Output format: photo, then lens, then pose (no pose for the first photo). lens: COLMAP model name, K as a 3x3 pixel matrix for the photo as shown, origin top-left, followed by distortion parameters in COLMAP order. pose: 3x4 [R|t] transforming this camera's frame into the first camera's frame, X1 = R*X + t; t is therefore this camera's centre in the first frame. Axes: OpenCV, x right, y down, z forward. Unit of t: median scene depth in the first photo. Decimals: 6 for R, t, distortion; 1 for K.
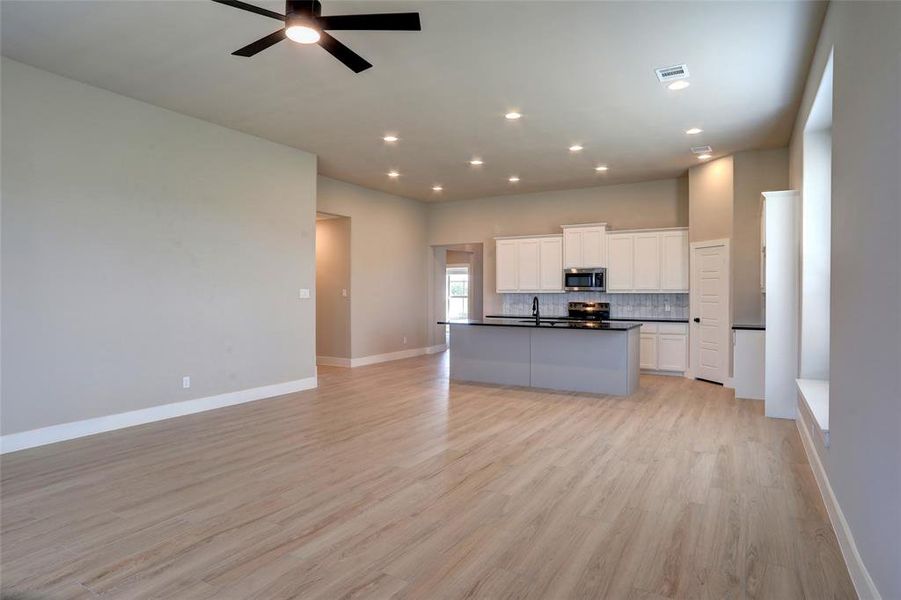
lens RADIAL K [[514.2, 0, 446.0], [0, 514.2, 295.4], [0, 0, 1]] dist [-0.071567, 0.051913]
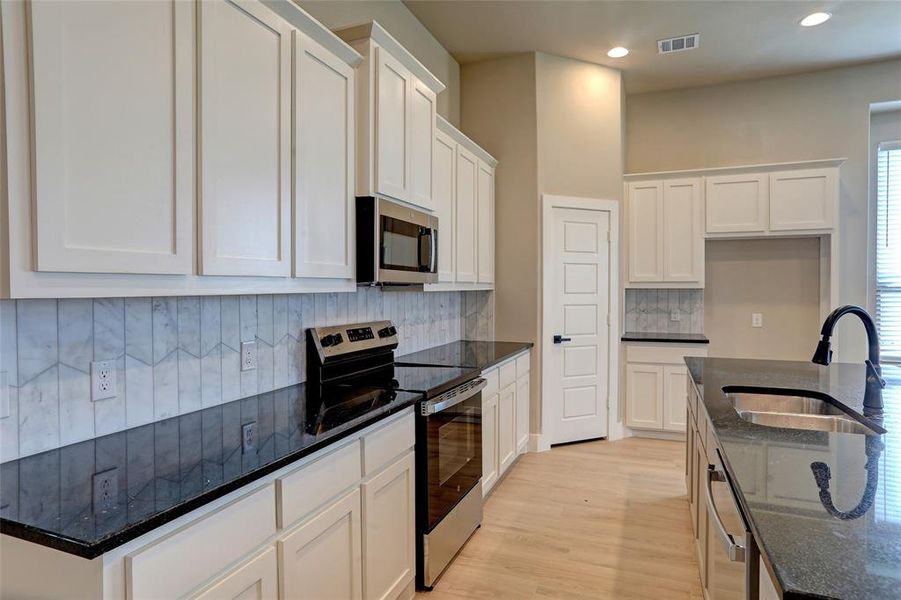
lens RADIAL K [[514.2, 0, 446.0], [0, 514.2, 295.4], [0, 0, 1]] dist [-0.071567, 0.051913]
pose [[-0.149732, -0.014814, 0.988616, -0.025345], [0.009489, 0.999820, 0.016419, -0.007578], [-0.988681, 0.011840, -0.149564, 1.066104]]
